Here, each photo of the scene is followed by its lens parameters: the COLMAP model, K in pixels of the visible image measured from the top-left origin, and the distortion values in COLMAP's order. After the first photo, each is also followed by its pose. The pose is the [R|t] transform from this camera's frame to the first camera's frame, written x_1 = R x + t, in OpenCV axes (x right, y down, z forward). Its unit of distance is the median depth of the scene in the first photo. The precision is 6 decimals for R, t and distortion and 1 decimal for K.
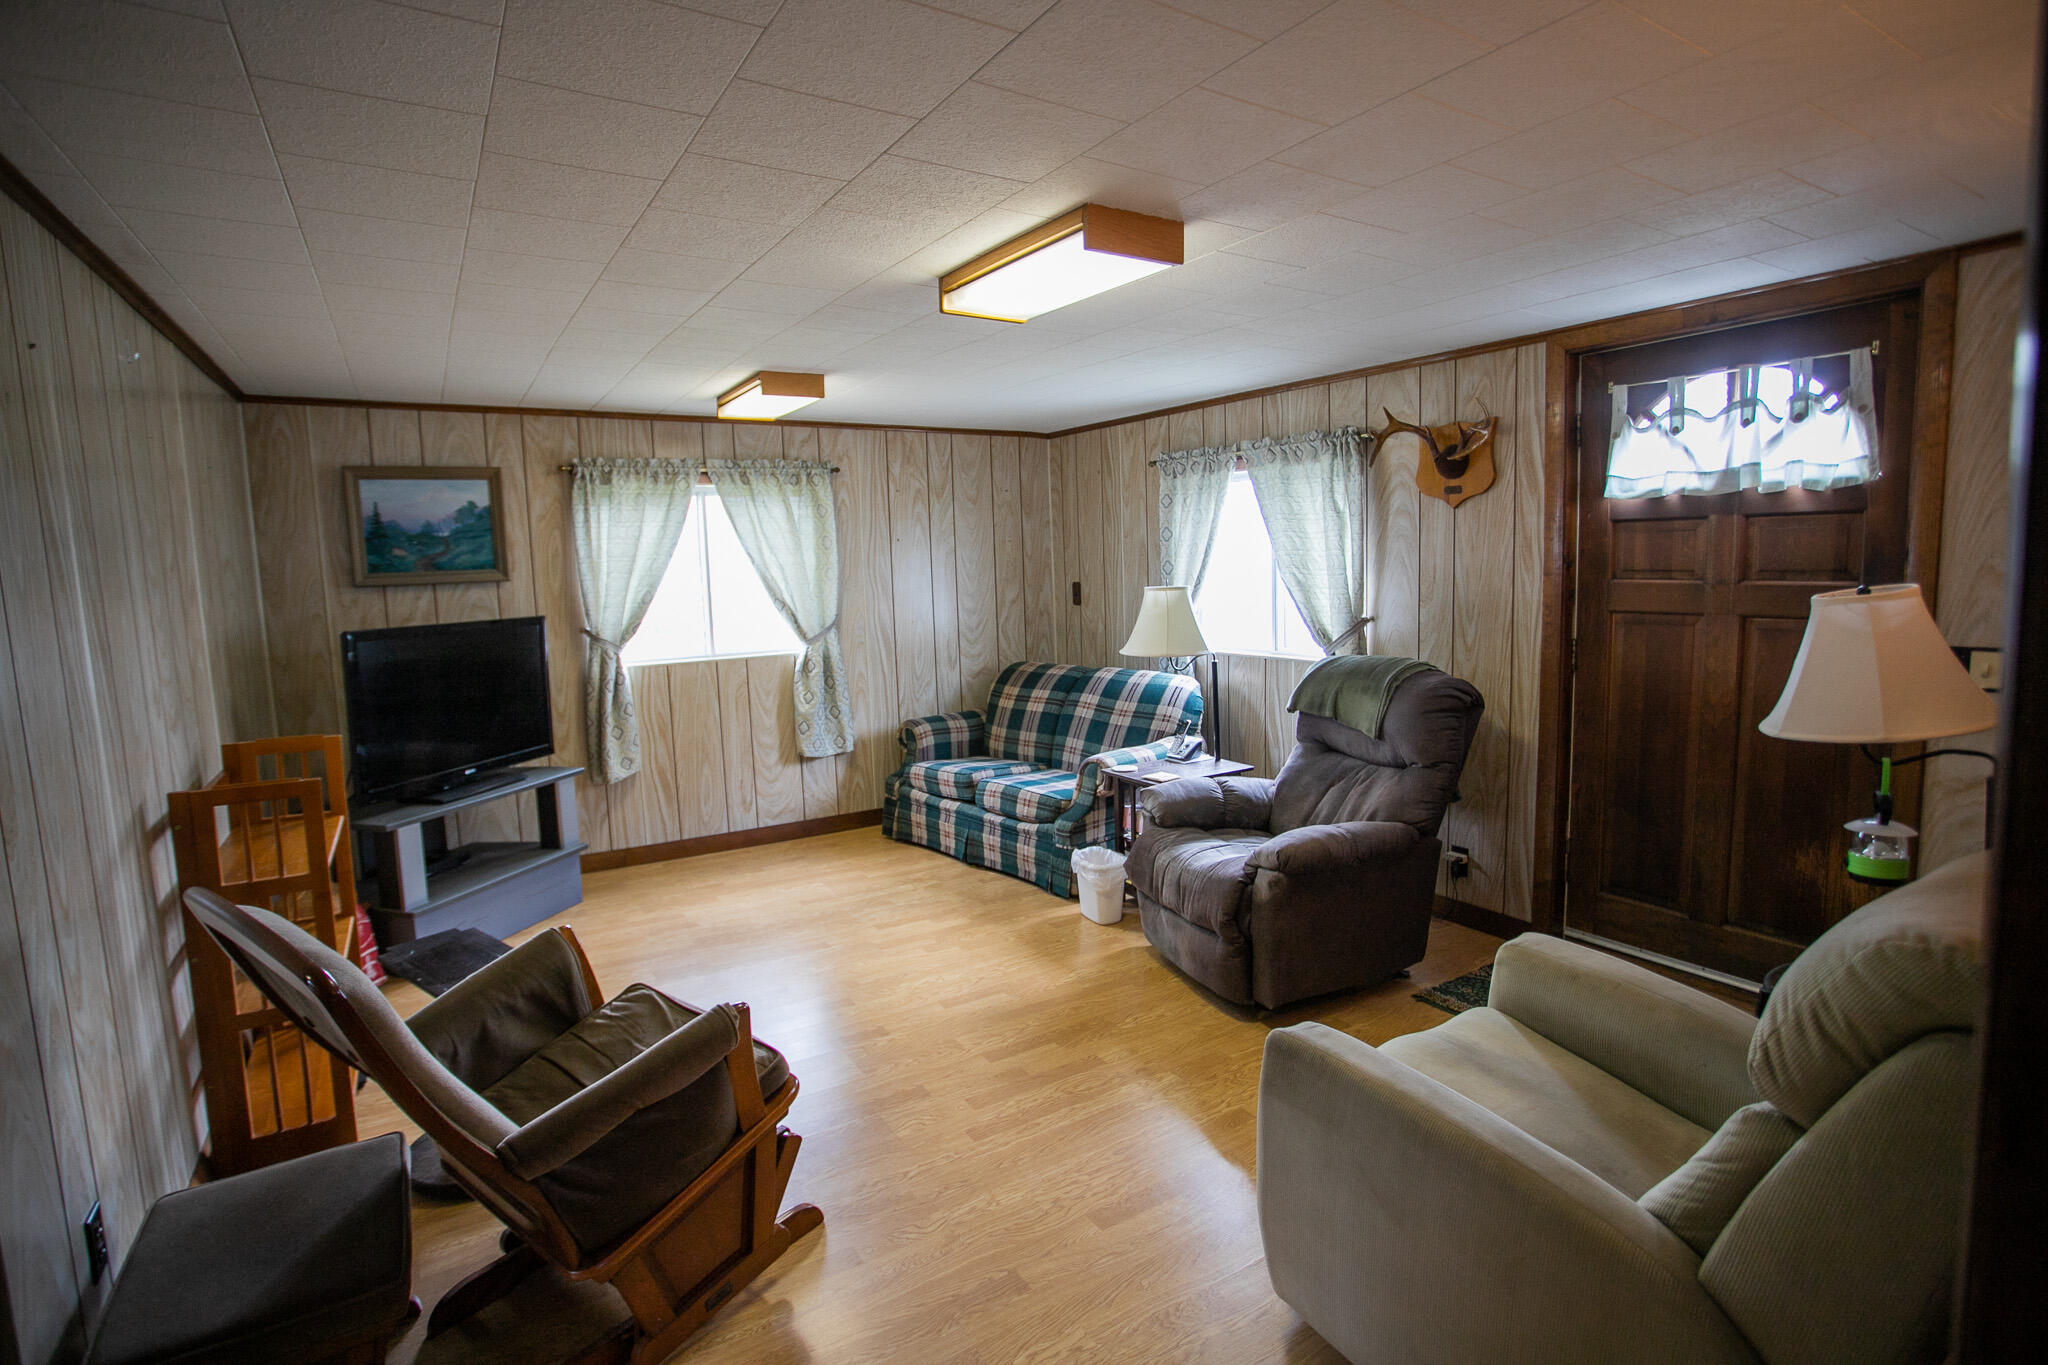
lens RADIAL K [[990.3, 0, 1073.9], [0, 990.3, 662.4], [0, 0, 1]] dist [-0.061427, 0.022082]
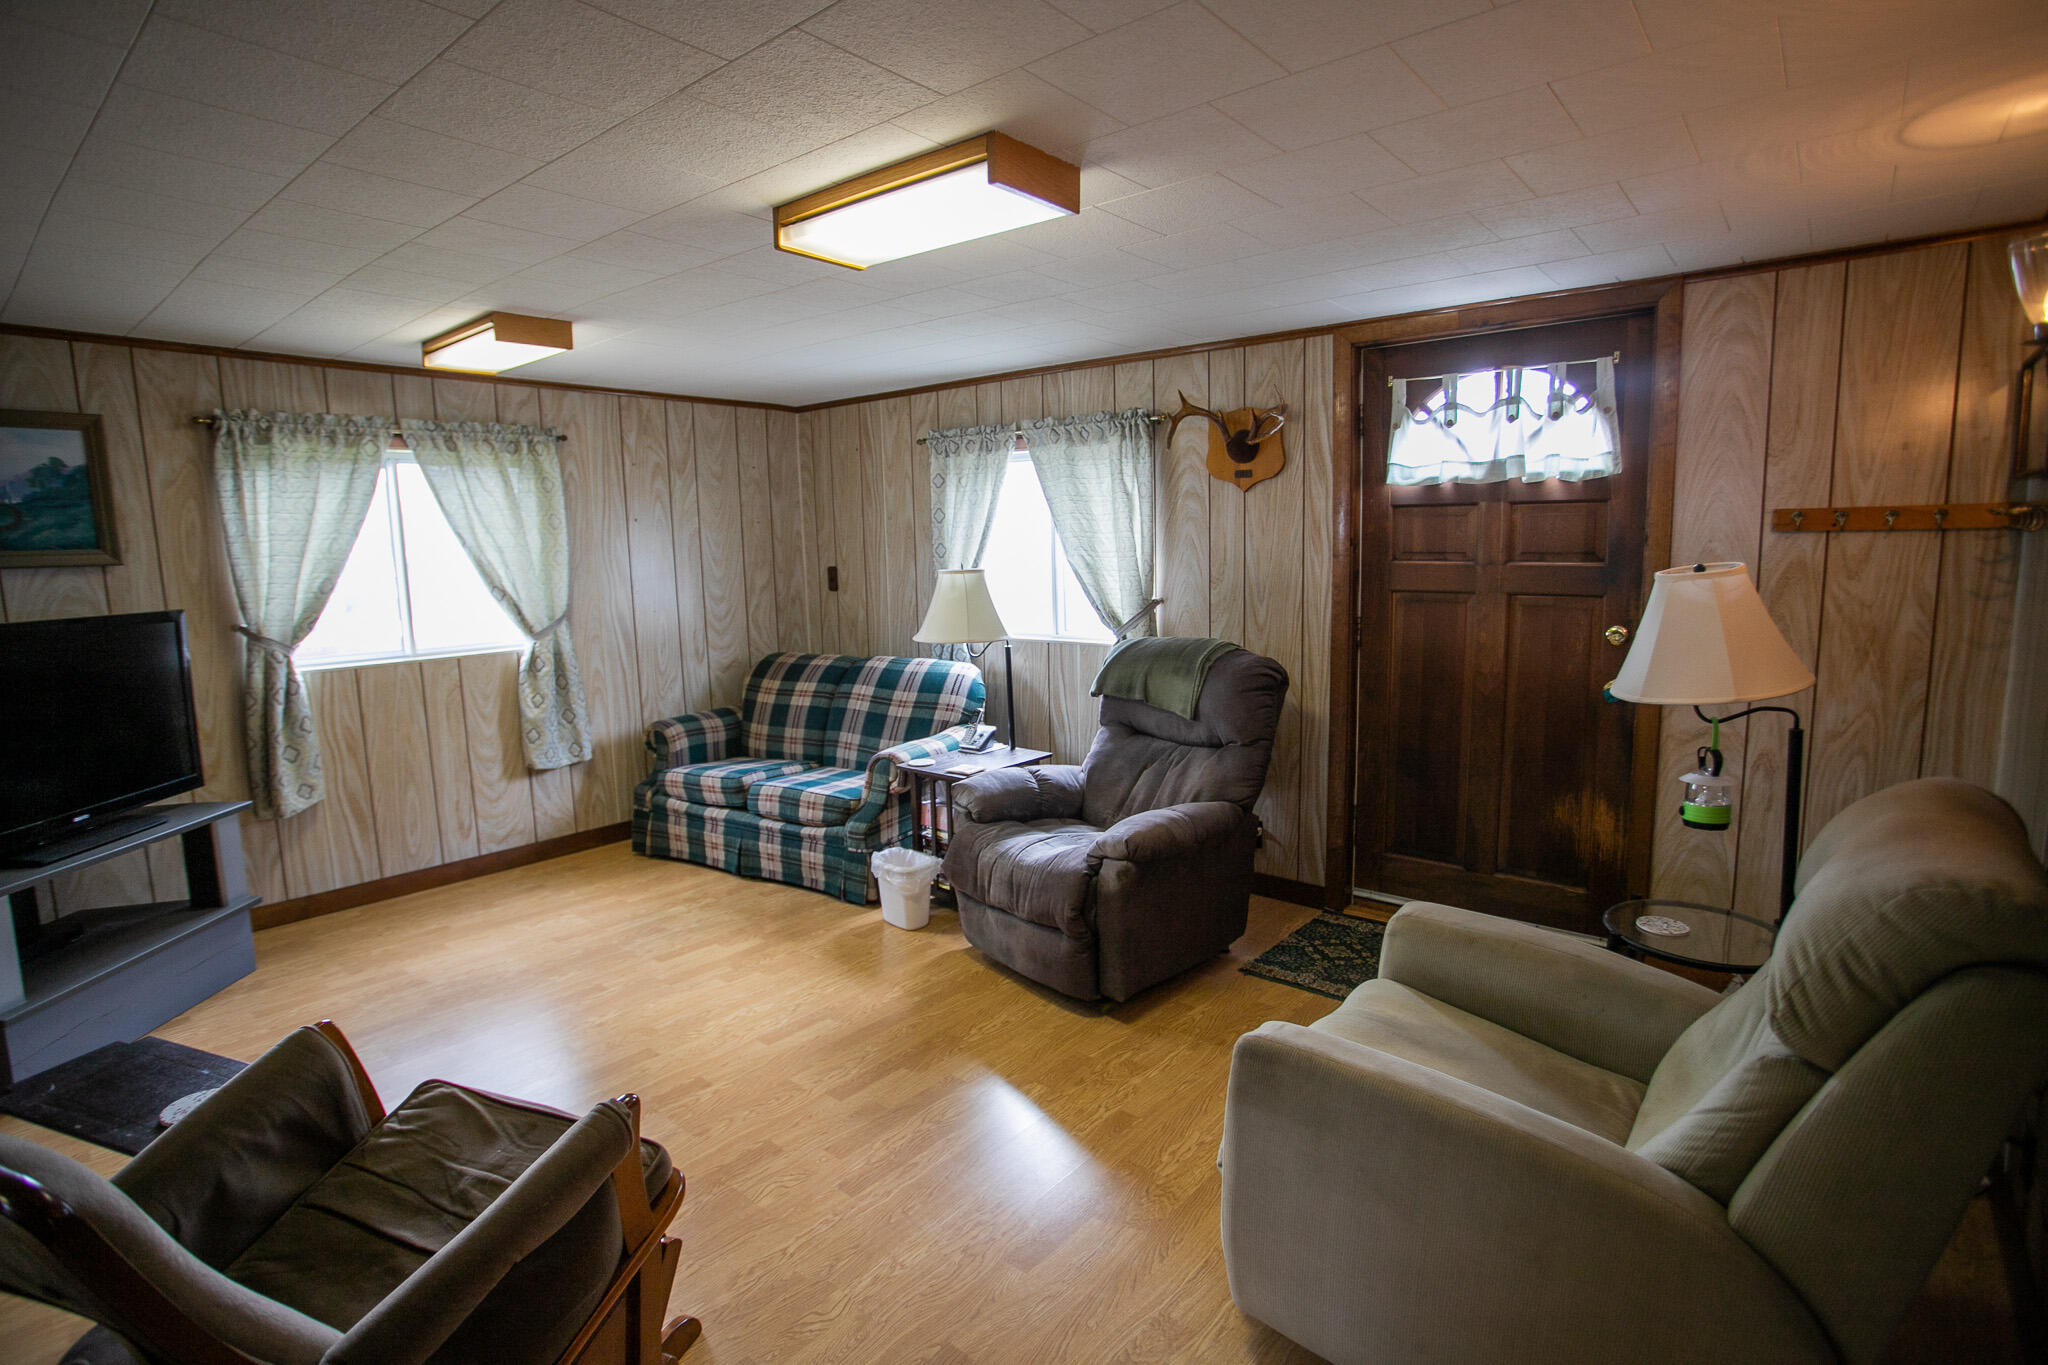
lens RADIAL K [[990.3, 0, 1094.8], [0, 990.3, 662.5], [0, 0, 1]] dist [-0.061427, 0.022082]
pose [[0.954040, -0.029356, 0.298236, -0.080985], [0.025138, 0.999522, 0.017969, -0.001270], [-0.298622, -0.009646, 0.954323, 0.059392]]
